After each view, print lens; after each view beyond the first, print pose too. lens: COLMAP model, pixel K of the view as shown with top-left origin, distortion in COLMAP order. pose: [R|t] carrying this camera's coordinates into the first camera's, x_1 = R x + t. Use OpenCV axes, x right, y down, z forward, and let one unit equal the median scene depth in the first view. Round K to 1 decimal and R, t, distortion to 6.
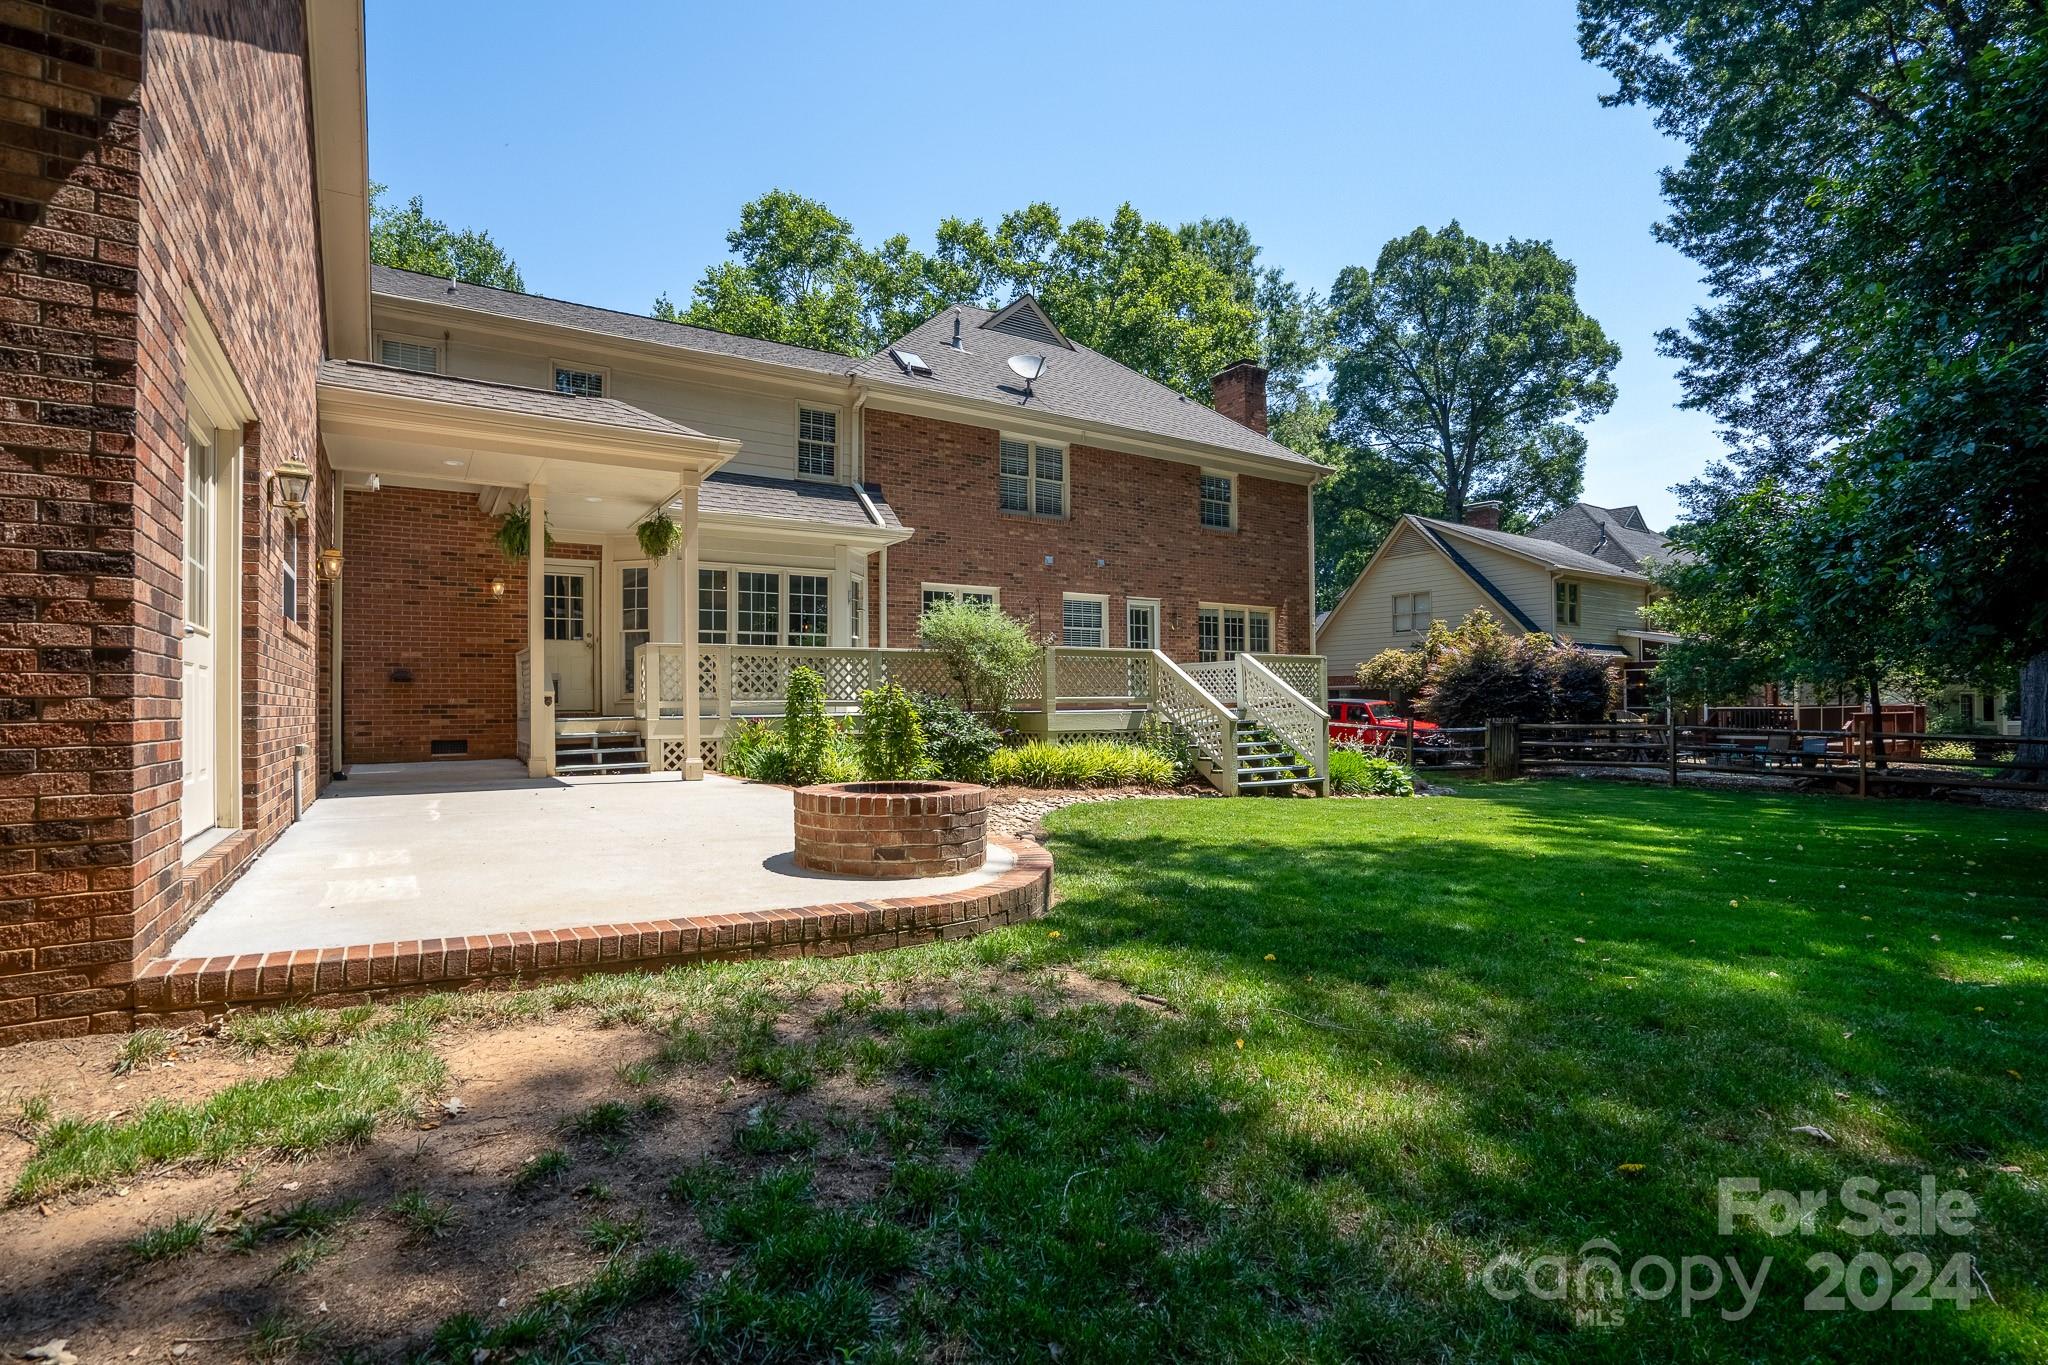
lens RADIAL K [[960.0, 0, 1016.7], [0, 960.0, 693.9], [0, 0, 1]] dist [-0.056304, 0.023597]
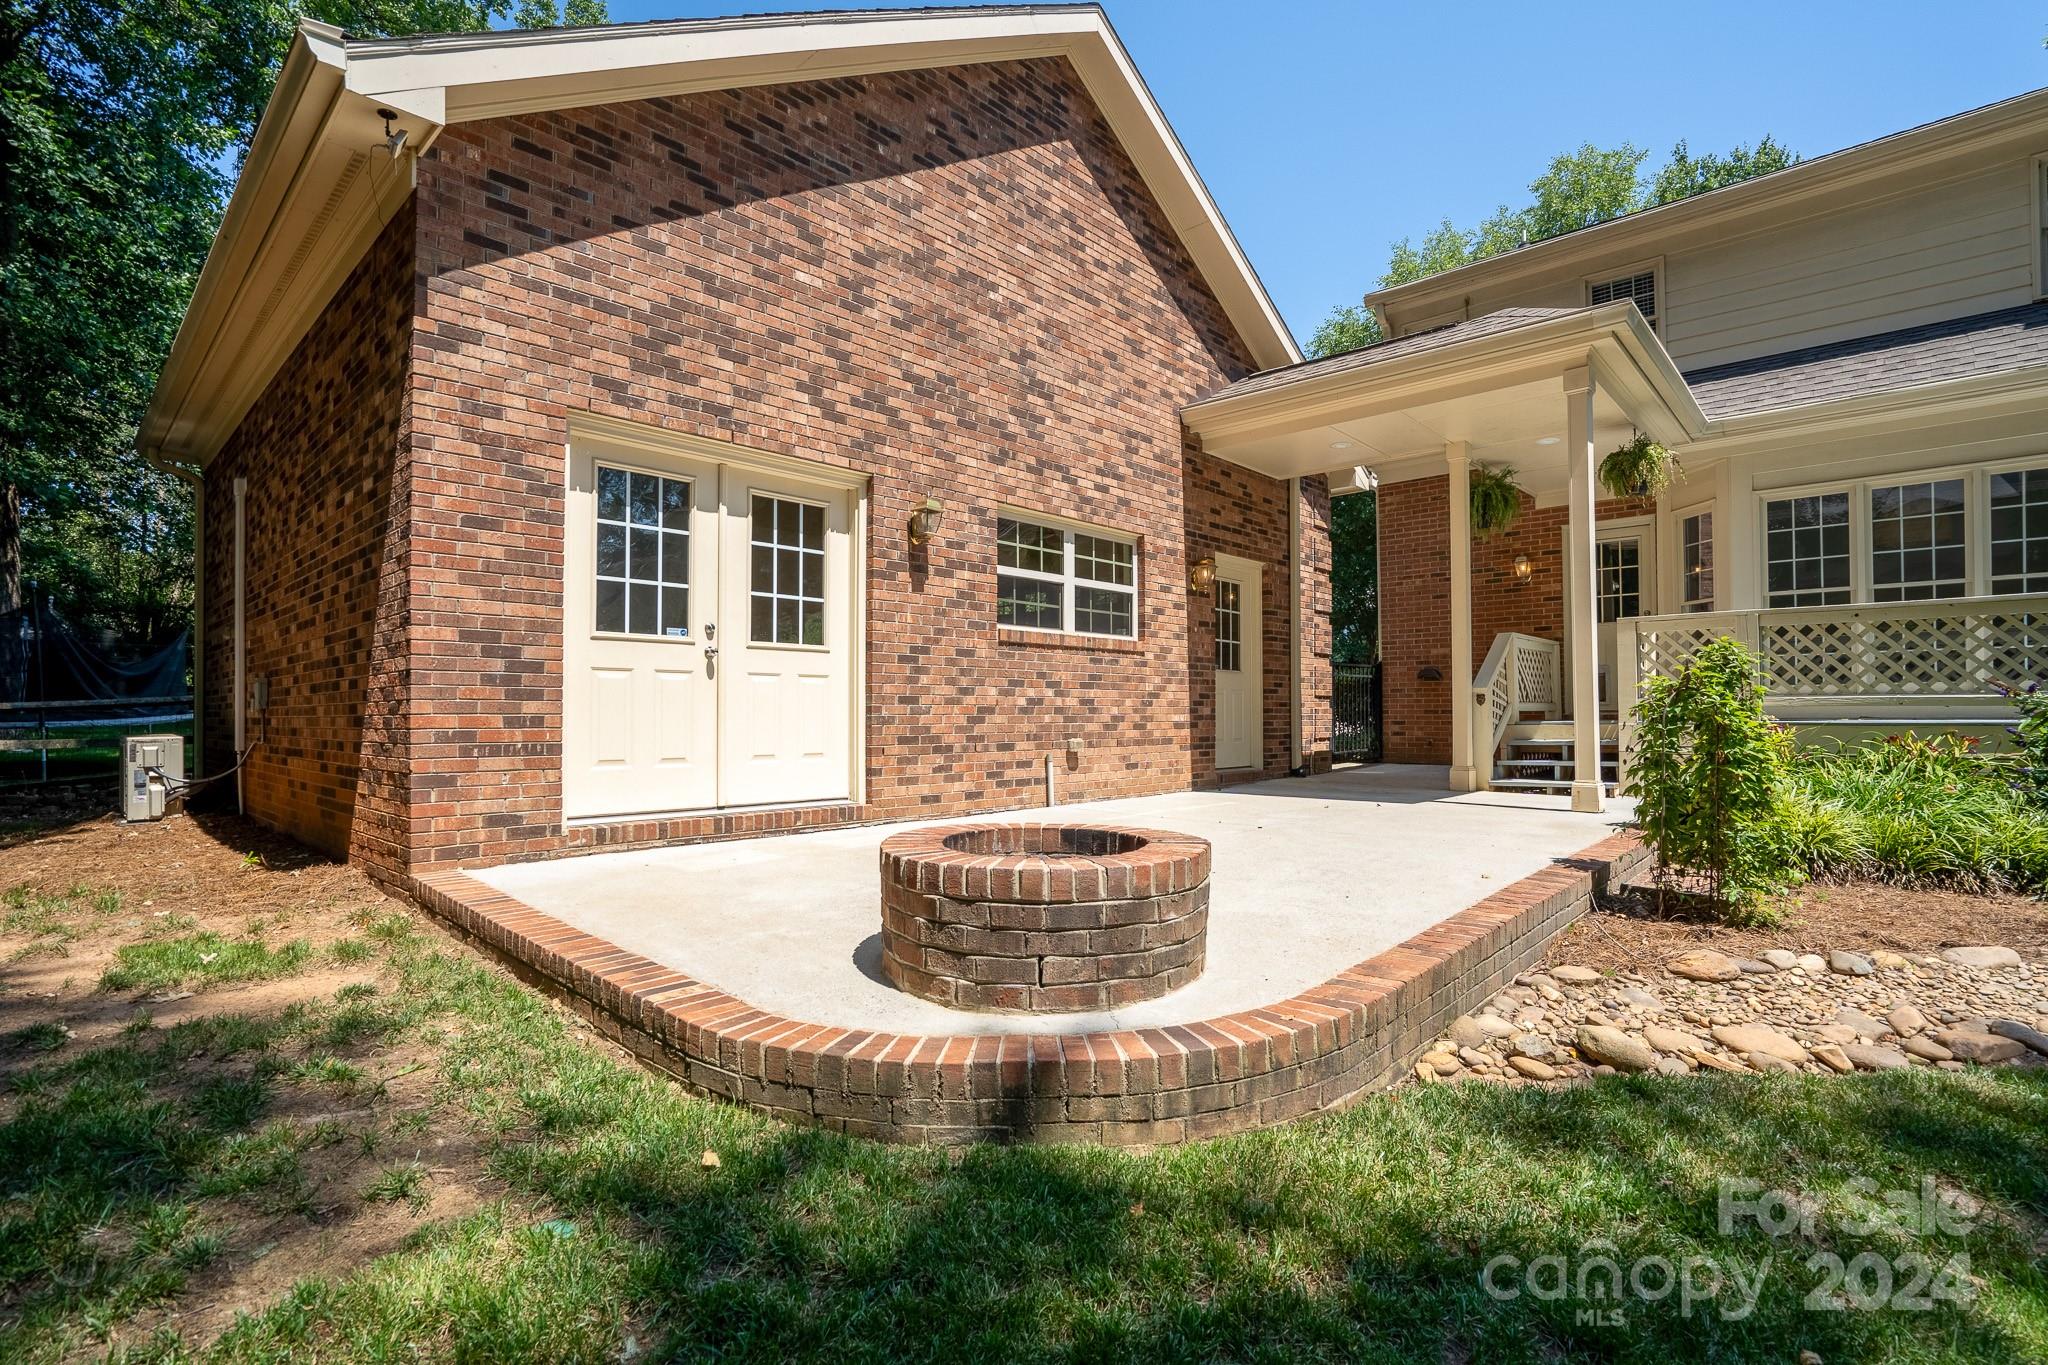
lens RADIAL K [[967.3, 0, 1015.5], [0, 967.3, 703.6], [0, 0, 1]] dist [-0.072563, 0.044037]
pose [[0.231609, -0.002828, -0.972805, 0.151468], [0.013330, 0.999911, 0.000267, 0.003980], [0.972718, -0.013030, 0.231626, 0.281943]]
